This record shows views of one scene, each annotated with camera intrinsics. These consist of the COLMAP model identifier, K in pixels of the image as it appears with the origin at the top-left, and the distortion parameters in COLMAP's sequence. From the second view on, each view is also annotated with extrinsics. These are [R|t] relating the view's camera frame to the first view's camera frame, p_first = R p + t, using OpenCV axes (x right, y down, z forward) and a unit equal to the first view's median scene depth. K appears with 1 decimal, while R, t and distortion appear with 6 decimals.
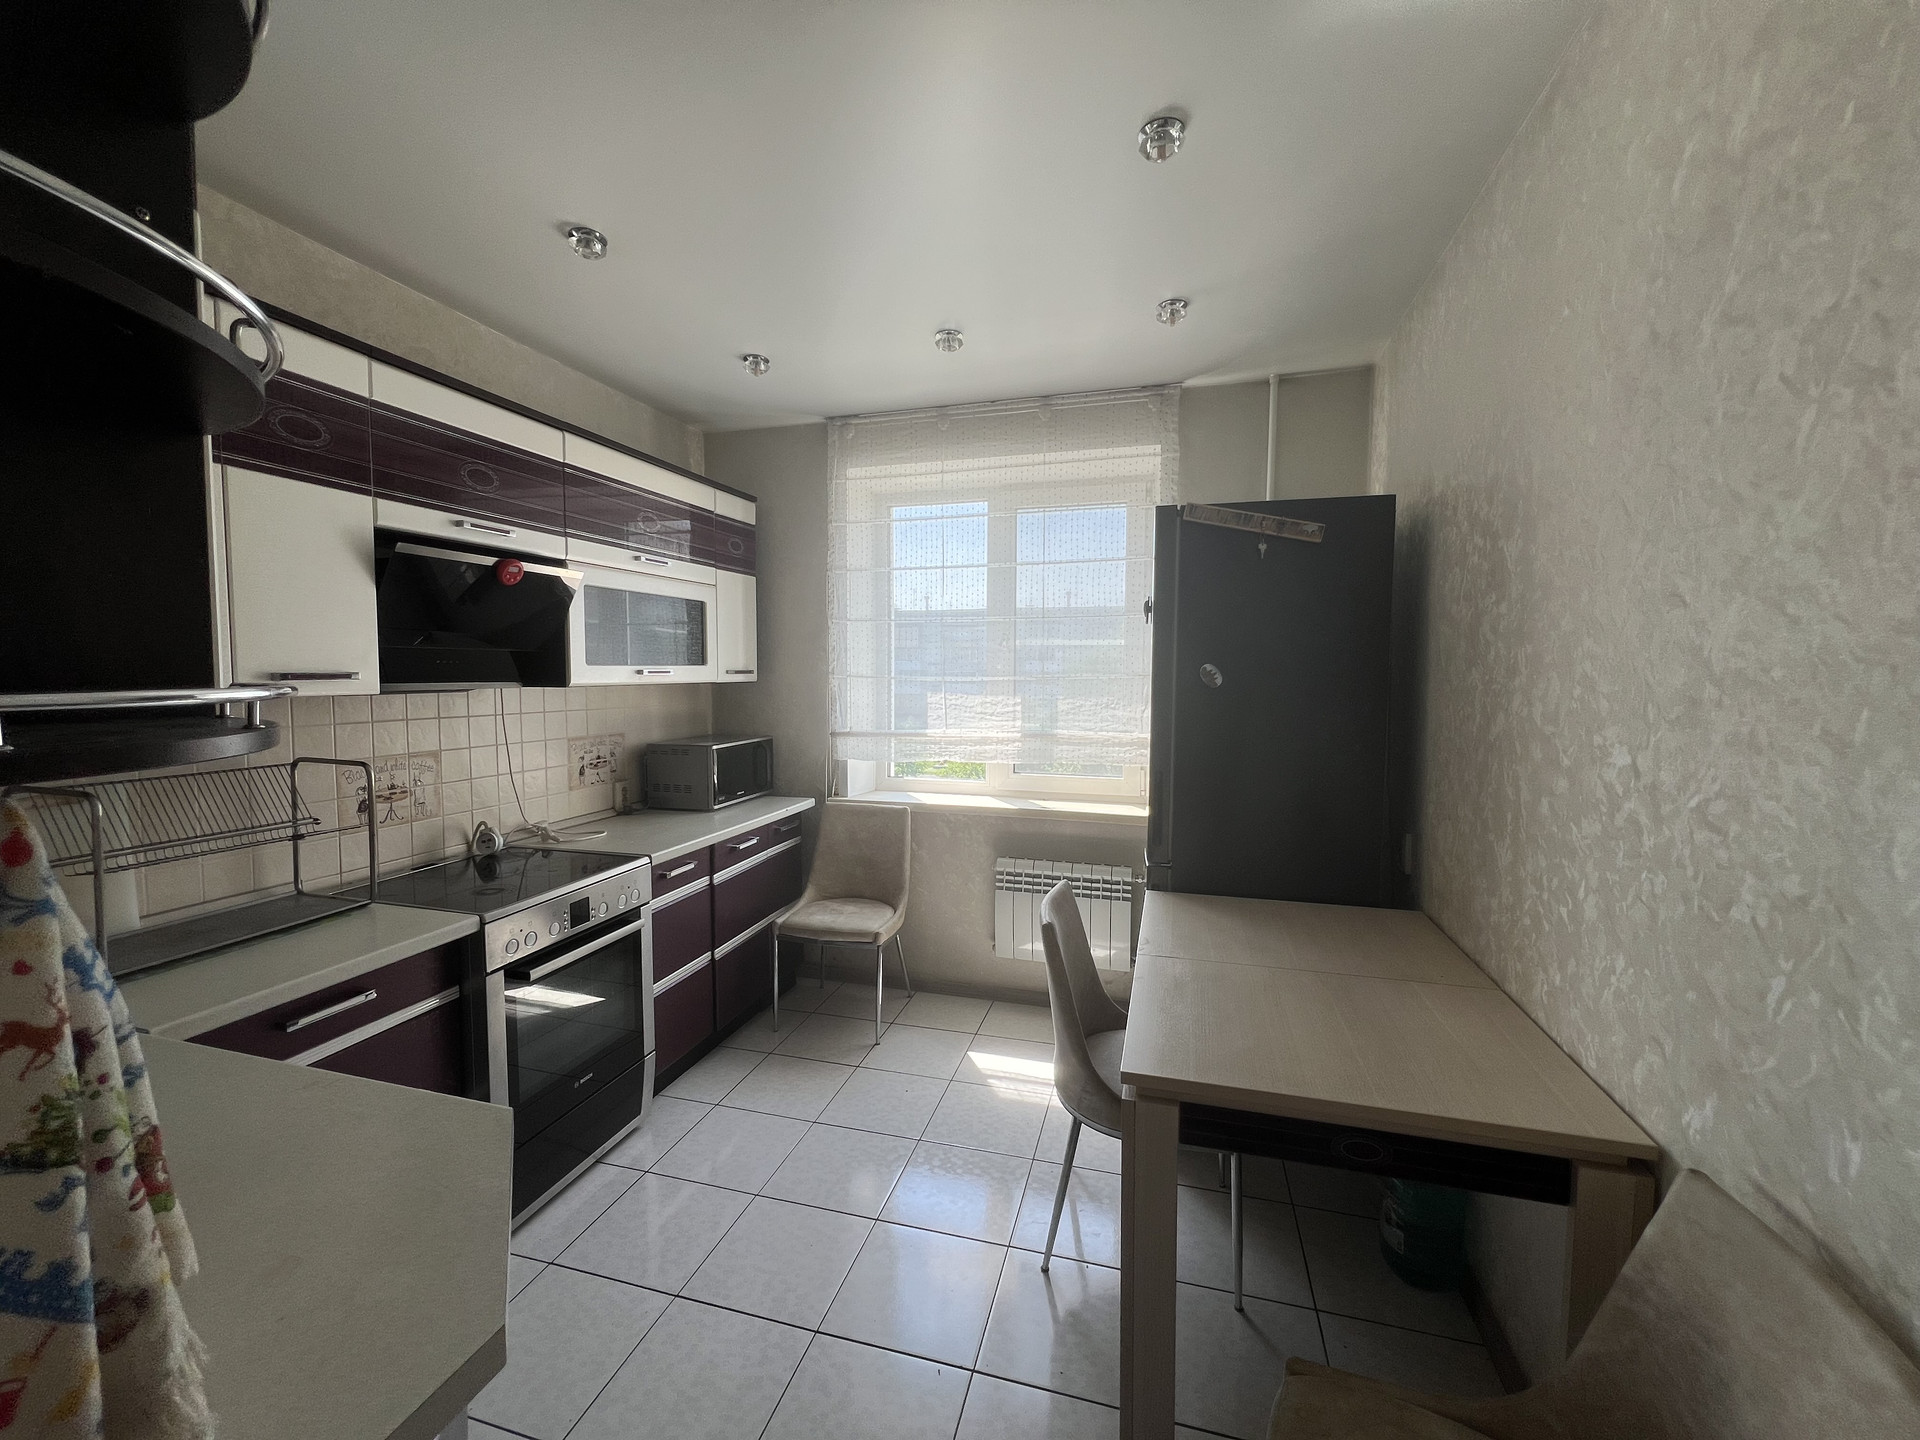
lens RADIAL K [[767.2, 0, 959.5], [0, 767.2, 714.3], [0, 0, 1]] dist [-0.000771, 0.000001]
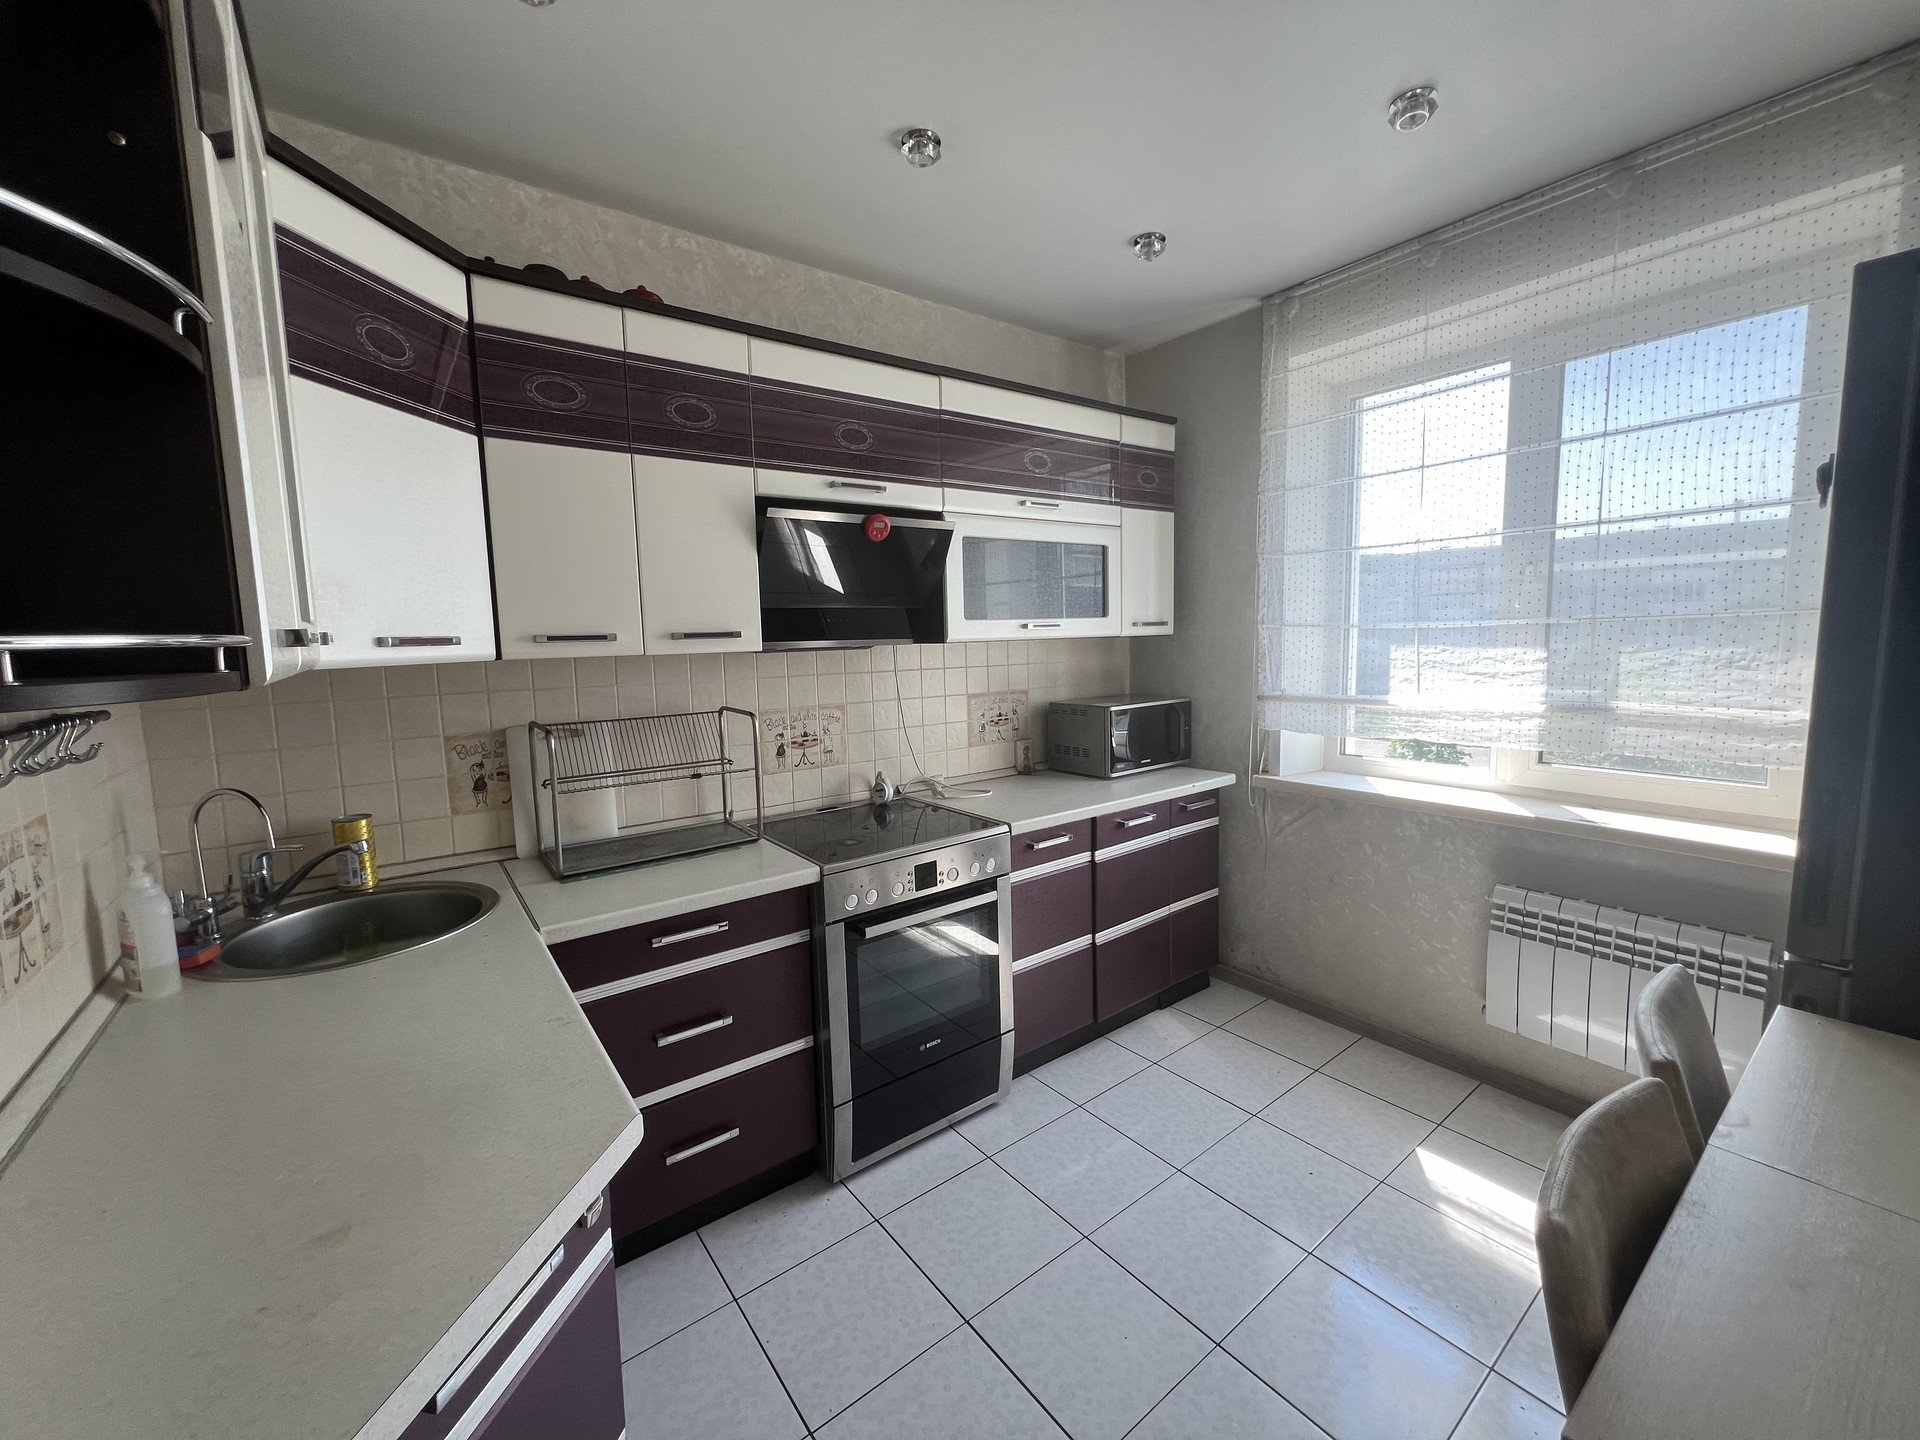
lens RADIAL K [[767.2, 0, 959.5], [0, 767.2, 714.3], [0, 0, 1]] dist [-0.000771, 0.000001]
pose [[0.798553, 0.042157, -0.600446, 0.081632], [-0.008517, 0.998236, 0.058758, -0.001930], [0.601864, -0.041807, 0.797504, 0.188912]]
